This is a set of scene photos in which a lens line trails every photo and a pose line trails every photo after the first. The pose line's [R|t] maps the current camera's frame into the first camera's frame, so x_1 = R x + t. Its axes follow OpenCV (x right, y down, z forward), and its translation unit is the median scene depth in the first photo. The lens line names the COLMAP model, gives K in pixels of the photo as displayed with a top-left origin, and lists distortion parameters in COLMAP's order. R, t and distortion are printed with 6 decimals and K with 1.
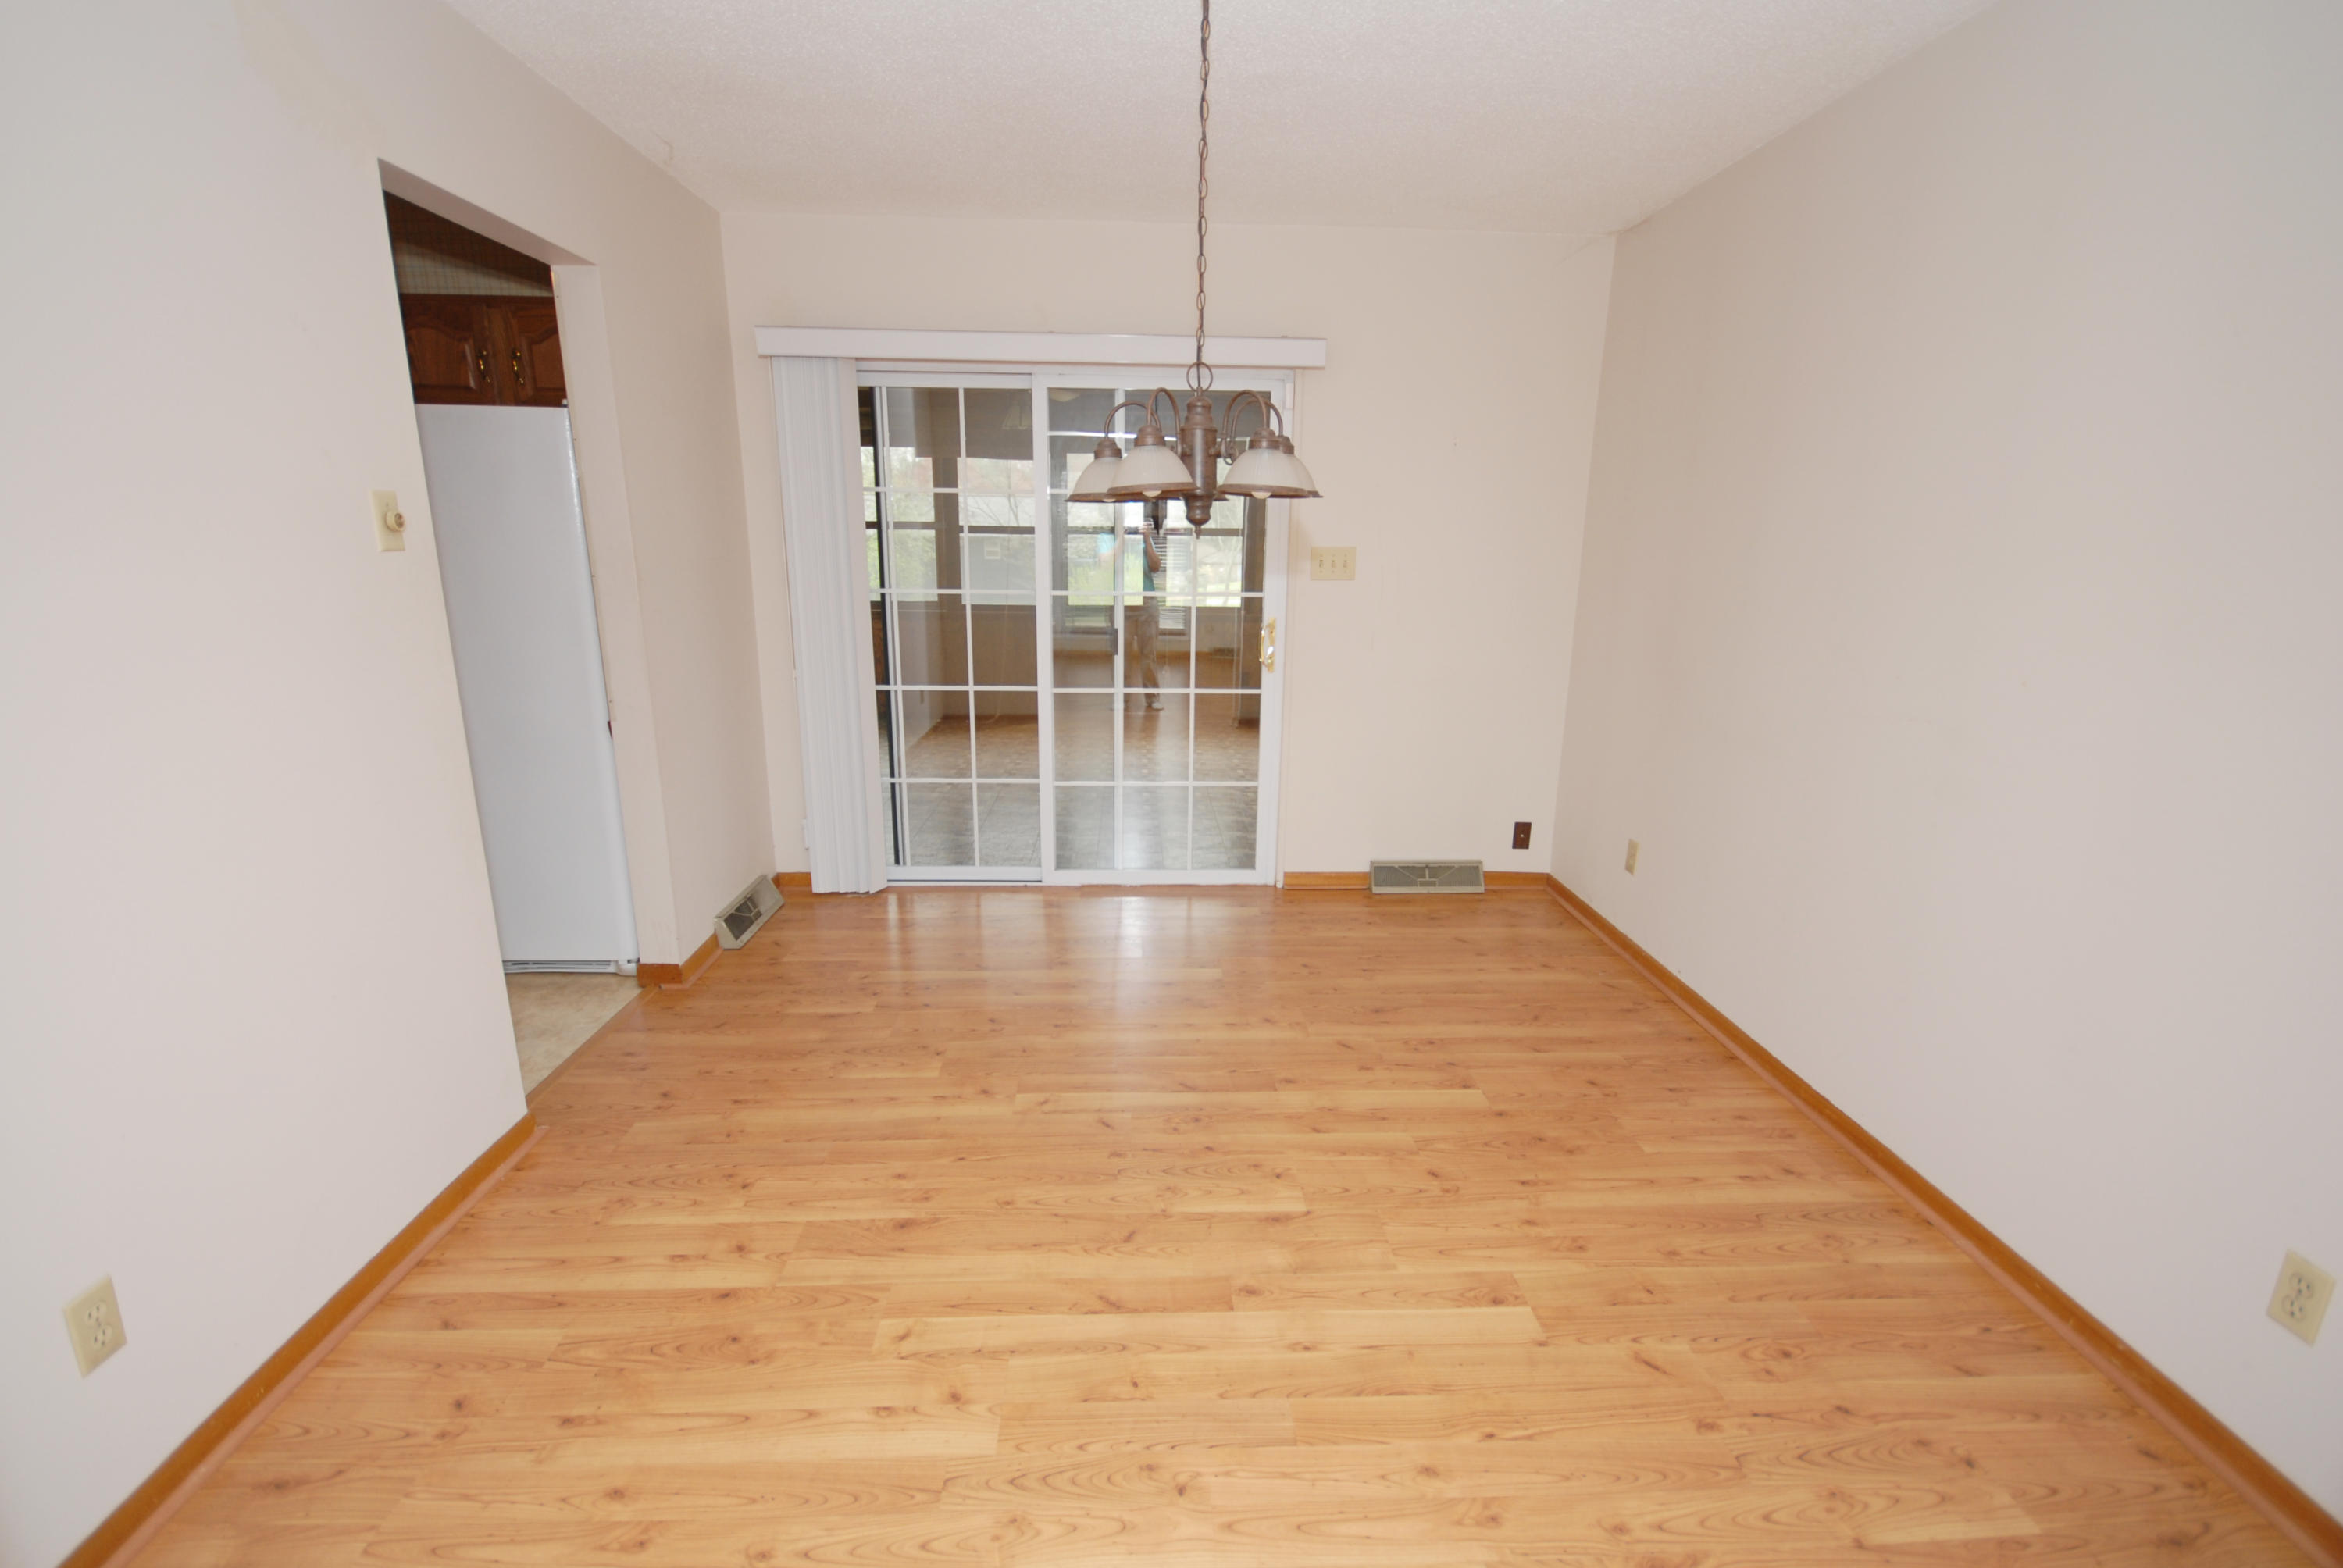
lens RADIAL K [[1021.9, 0, 1152.5], [0, 1021.9, 780.1], [0, 0, 1]] dist [0.001792, -0.006279]
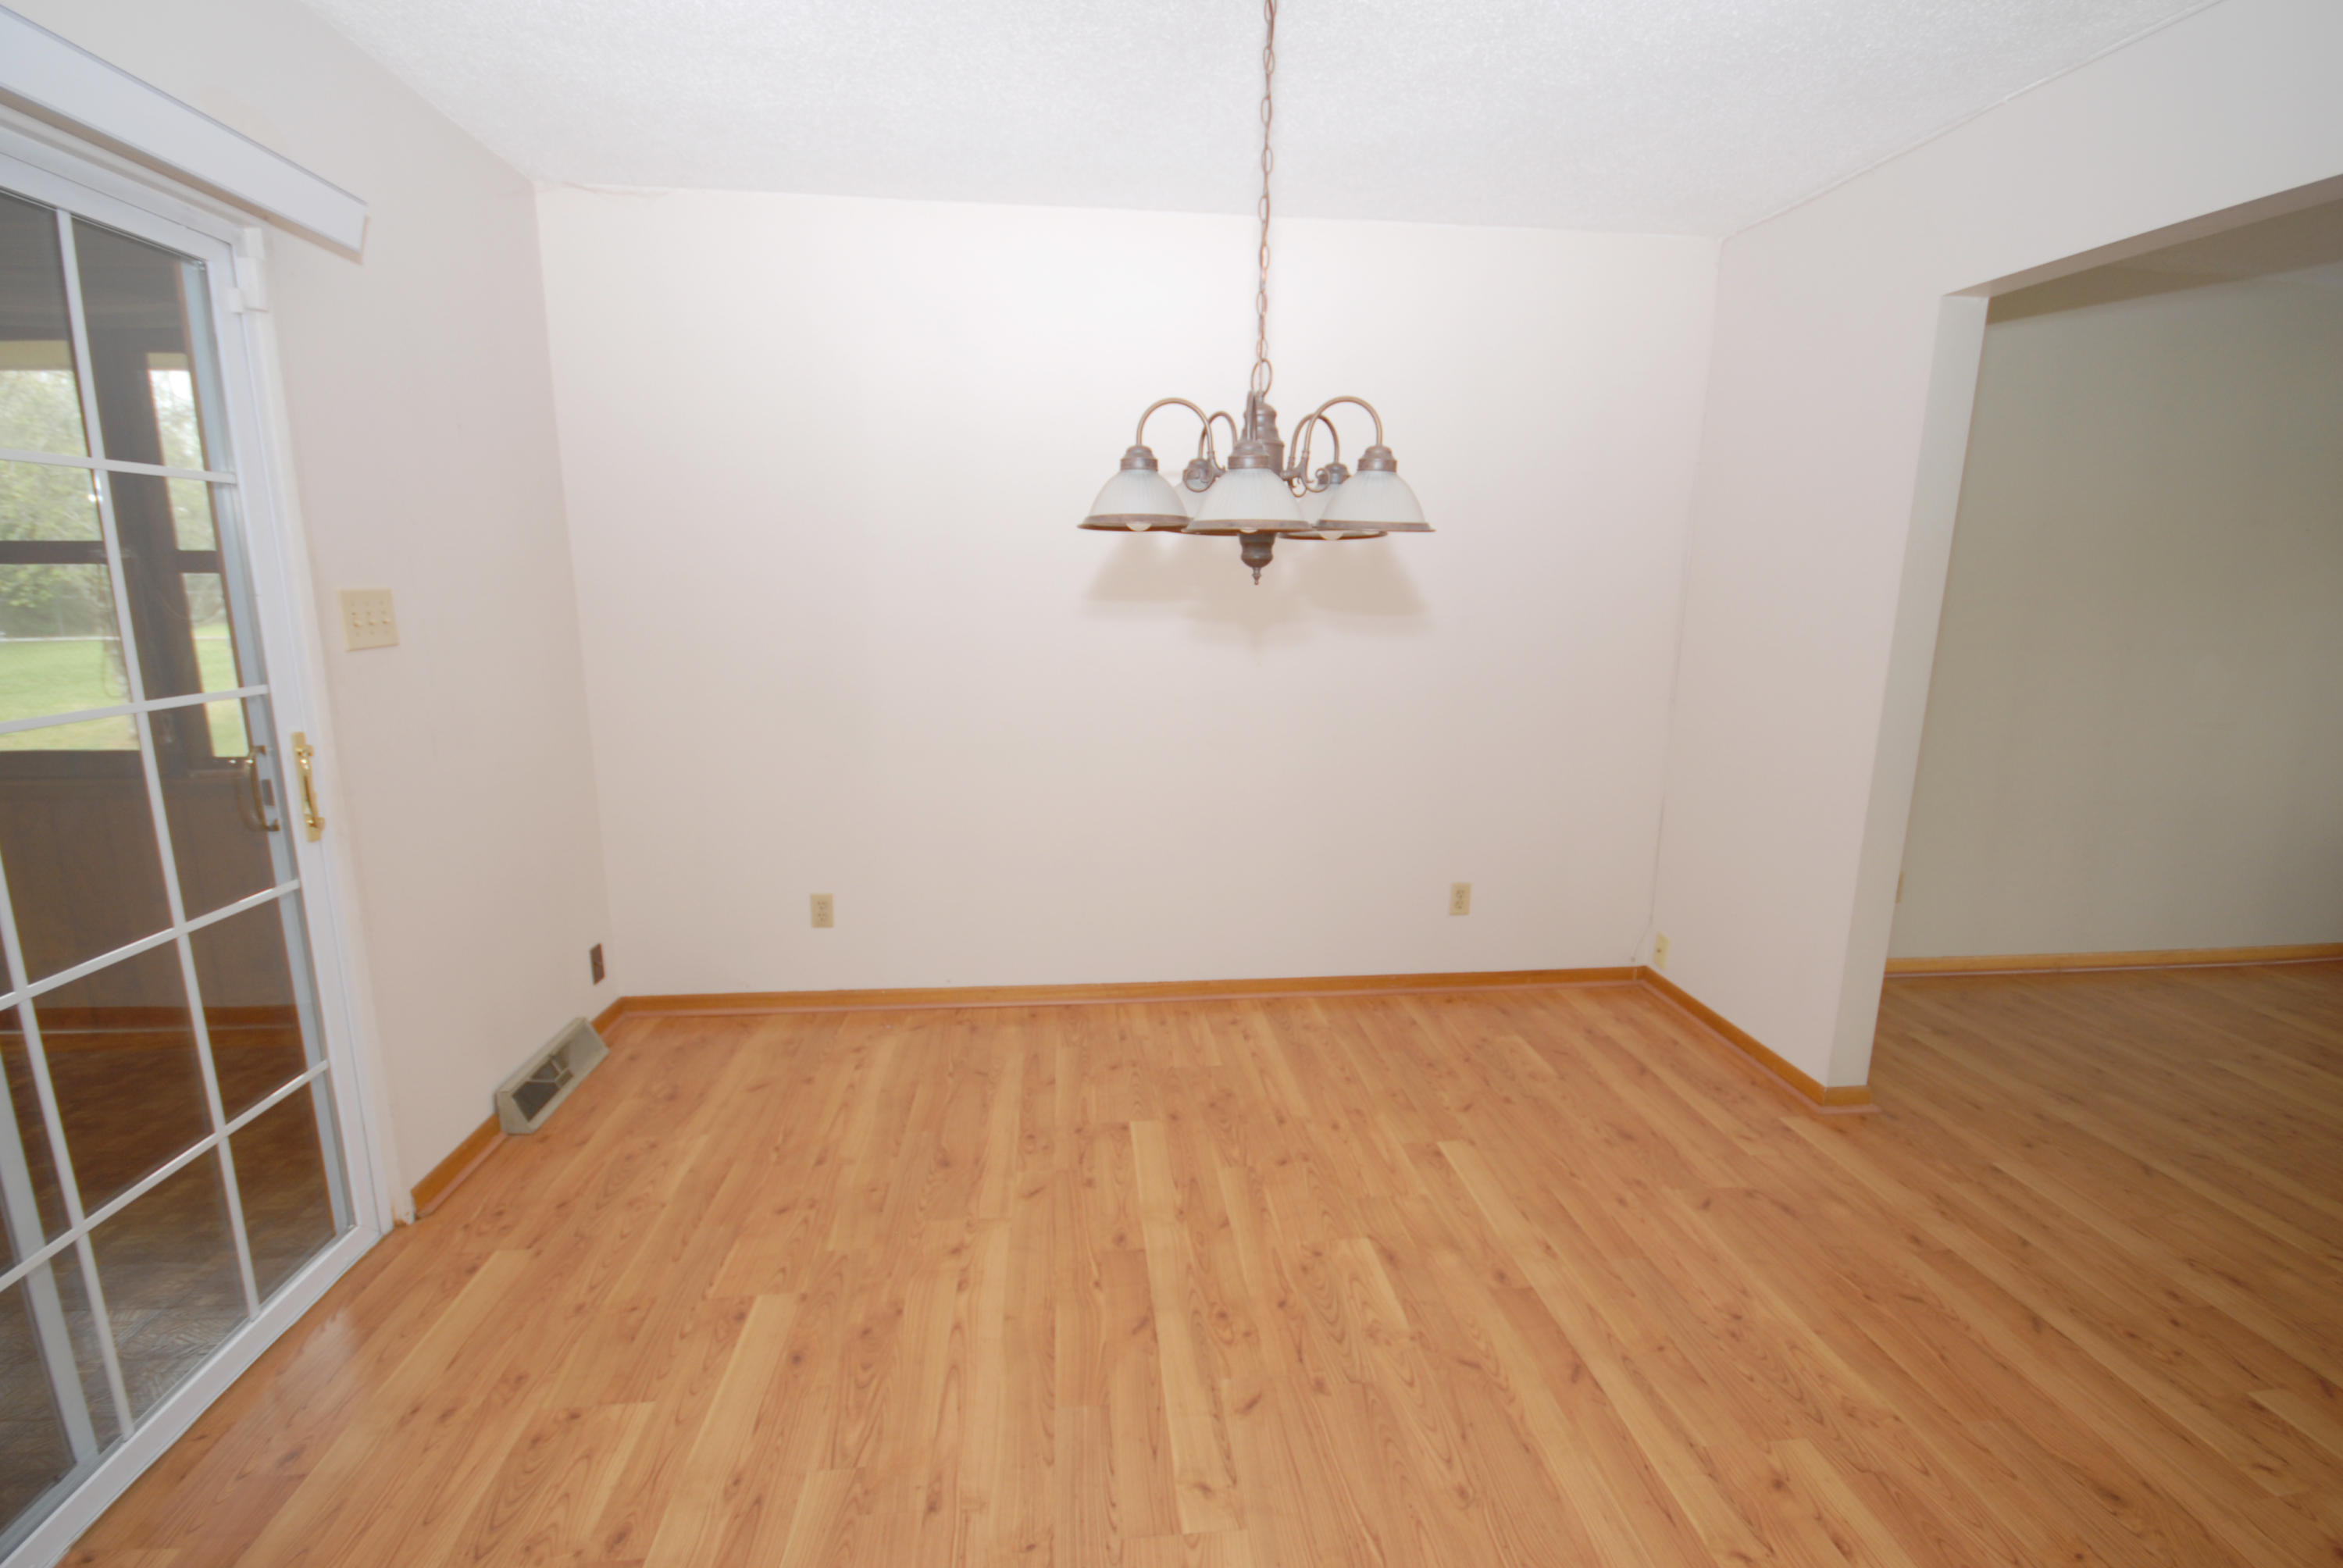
lens RADIAL K [[1021.9, 0, 1174.2], [0, 1021.9, 789.8], [0, 0, 1]] dist [0.001792, -0.006279]
pose [[-0.073884, -0.207822, 0.975372, -0.661427], [0.219696, 0.950625, 0.219192, -0.243846], [-0.972767, 0.230480, -0.024578, 0.992962]]
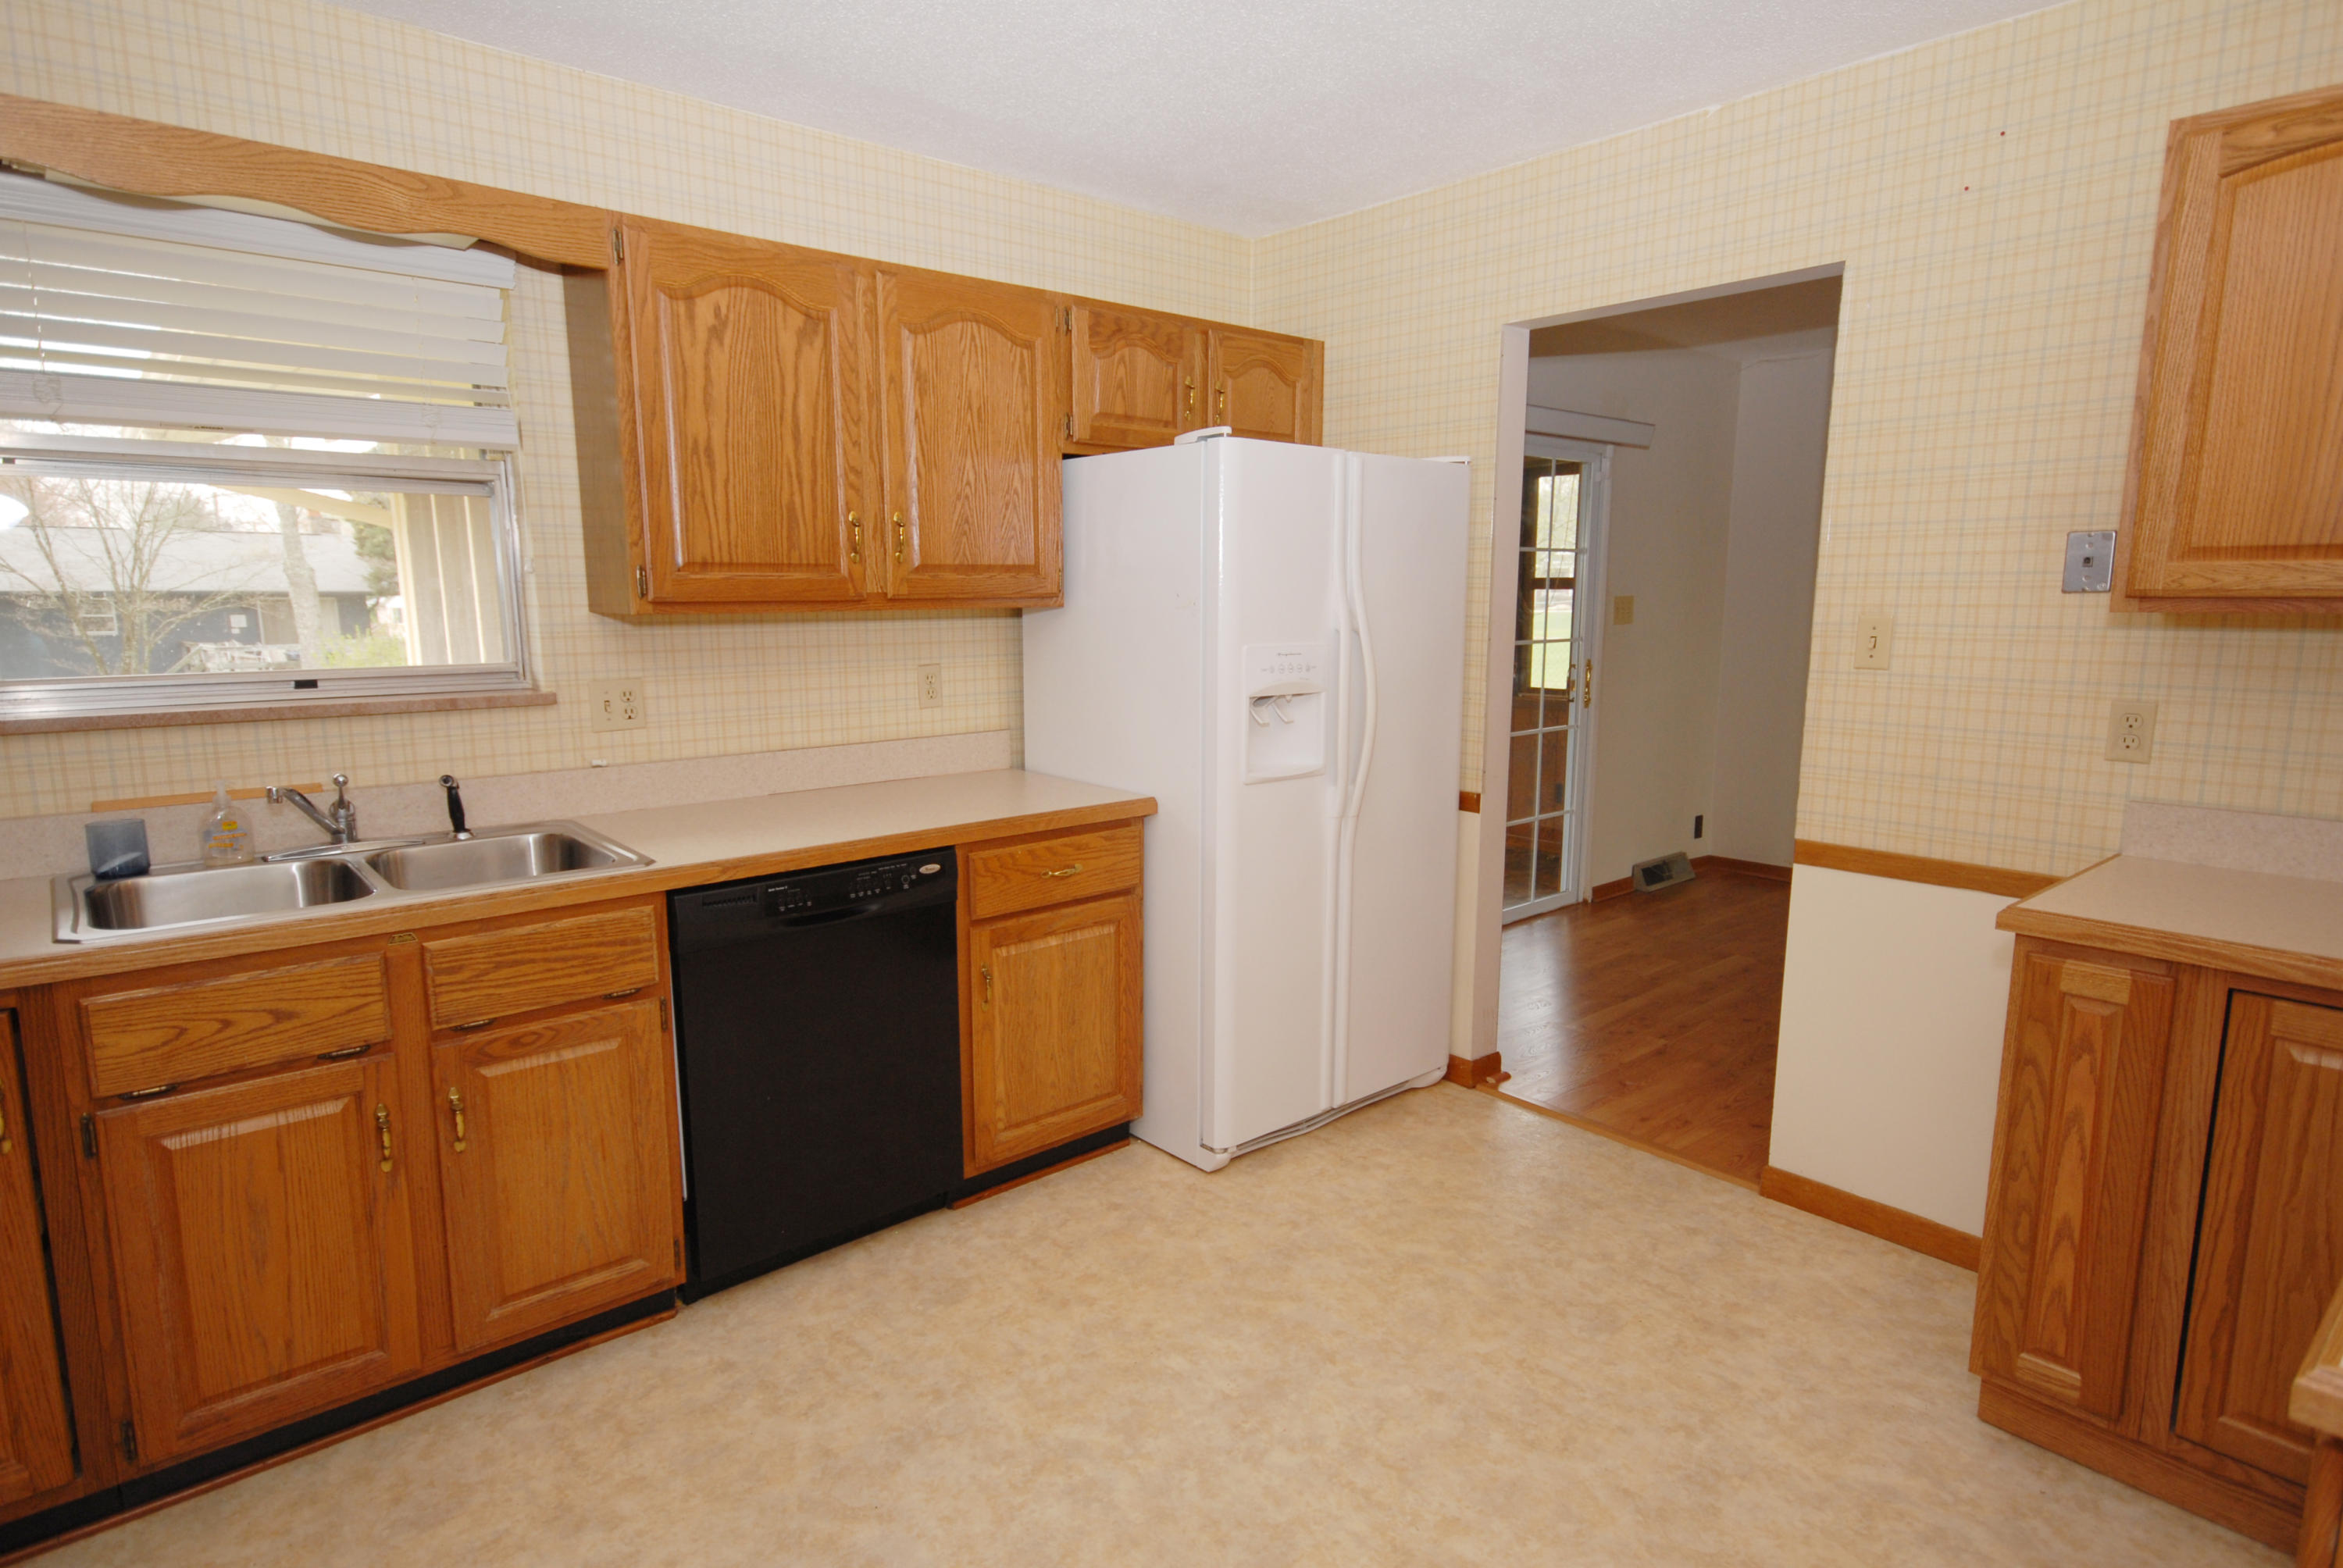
lens RADIAL K [[1291.8, 0, 1184.5], [0, 1291.8, 784.0], [0, 0, 1]] dist [0.042247, -0.001378]
pose [[0.767570, -0.103913, 0.632485, -1.852281], [0.154513, 0.987668, -0.025246, -0.097306], [-0.622062, 0.117105, 0.774161, 0.318977]]
